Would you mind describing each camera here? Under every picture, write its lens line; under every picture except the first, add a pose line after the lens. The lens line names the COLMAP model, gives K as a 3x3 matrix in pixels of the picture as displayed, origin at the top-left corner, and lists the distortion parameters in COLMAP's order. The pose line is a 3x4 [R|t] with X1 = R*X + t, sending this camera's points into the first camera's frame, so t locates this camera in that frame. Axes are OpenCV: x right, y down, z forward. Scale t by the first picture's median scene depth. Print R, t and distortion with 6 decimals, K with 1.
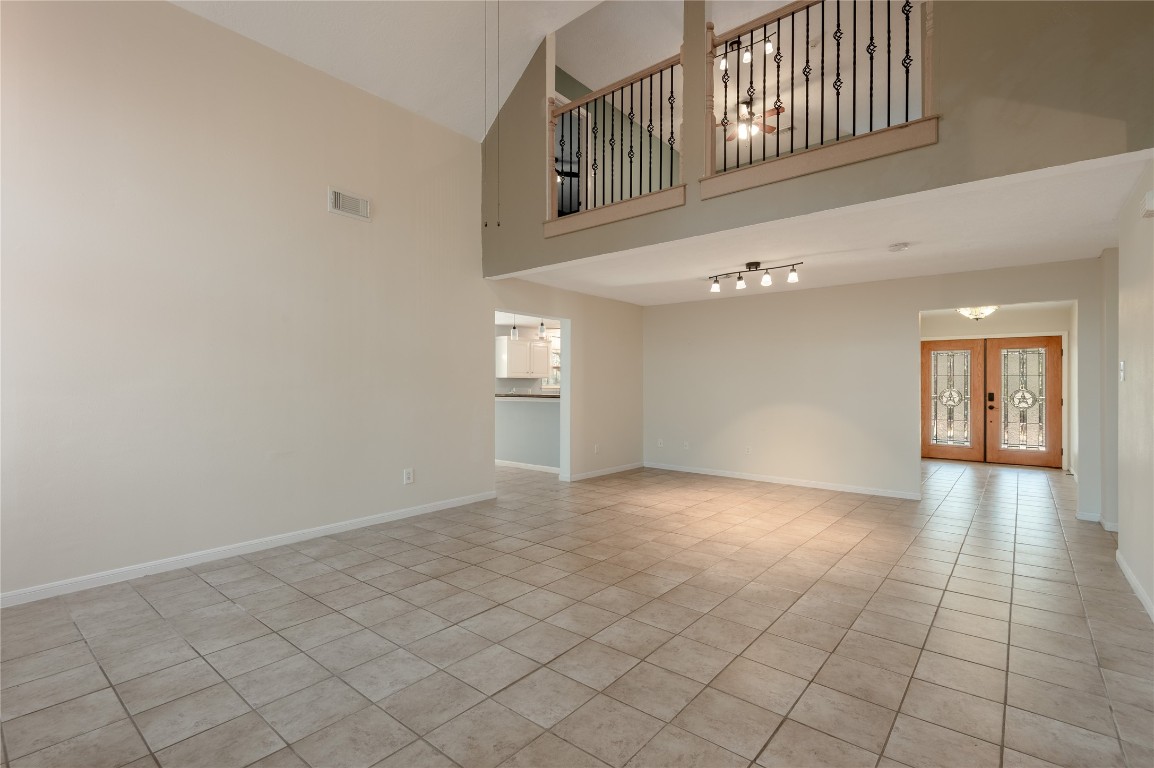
lens RADIAL K [[537.0, 0, 577.5], [0, 537.0, 397.9], [0, 0, 1]] dist [0.037248, -0.024588]
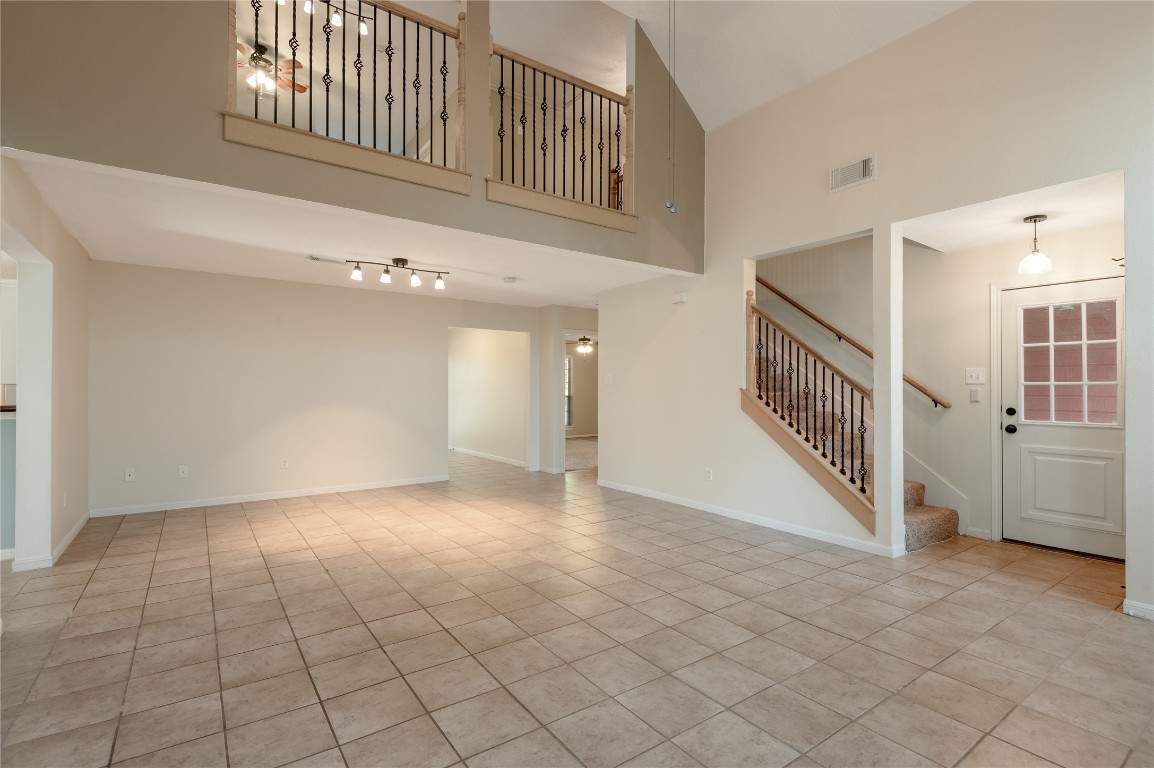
lens RADIAL K [[537.0, 0, 577.5], [0, 537.0, 397.9], [0, 0, 1]] dist [0.037248, -0.024588]
pose [[0.257212, -0.023207, 0.966076, -0.672633], [0.023040, 0.999575, 0.017878, -0.017393], [-0.966080, 0.017660, 0.257637, 0.577469]]
